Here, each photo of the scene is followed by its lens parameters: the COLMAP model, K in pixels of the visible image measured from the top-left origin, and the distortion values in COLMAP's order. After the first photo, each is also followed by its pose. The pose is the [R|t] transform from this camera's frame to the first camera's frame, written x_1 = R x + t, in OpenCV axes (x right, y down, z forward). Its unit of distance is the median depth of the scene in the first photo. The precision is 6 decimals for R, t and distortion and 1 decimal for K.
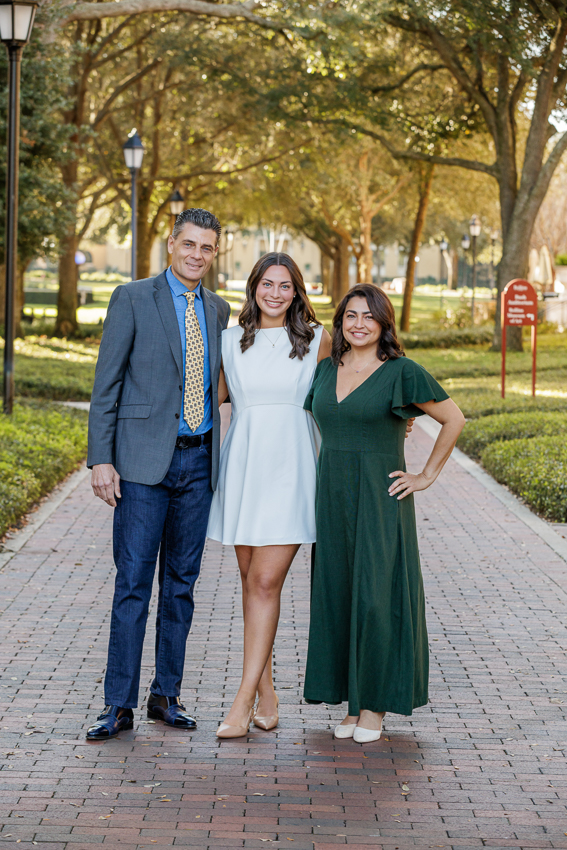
lens RADIAL K [[2214.8, 0, 283.5], [0, 2214.8, 425.0], [0, 0, 1]] dist [0.043141, 0.219075]
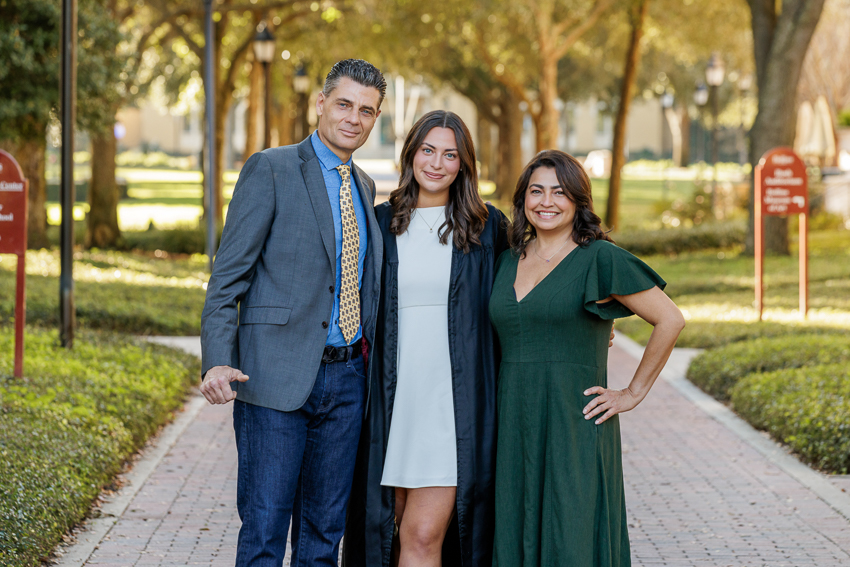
lens RADIAL K [[3767.0, 0, 318.6], [0, 3767.0, 283.7], [0, 0, 1]] dist [-0.102901, 1.661662]
pose [[0.999628, -0.018791, -0.019791, -0.011913], [0.018123, 0.999278, -0.033403, 0.010318], [0.020404, 0.033032, 0.999246, -0.135523]]
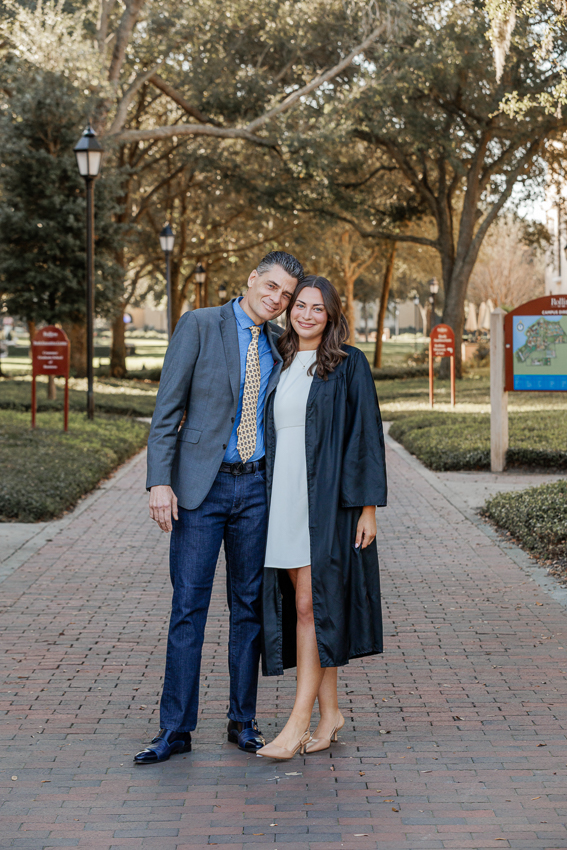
lens RADIAL K [[2214.8, 0, 283.5], [0, 2214.8, 425.0], [0, 0, 1]] dist [0.043141, 0.219075]
pose [[0.999567, -0.025996, -0.013753, 0.018089], [0.025619, 0.999310, -0.026901, 0.026993], [0.014443, 0.026537, 0.999543, -0.327302]]
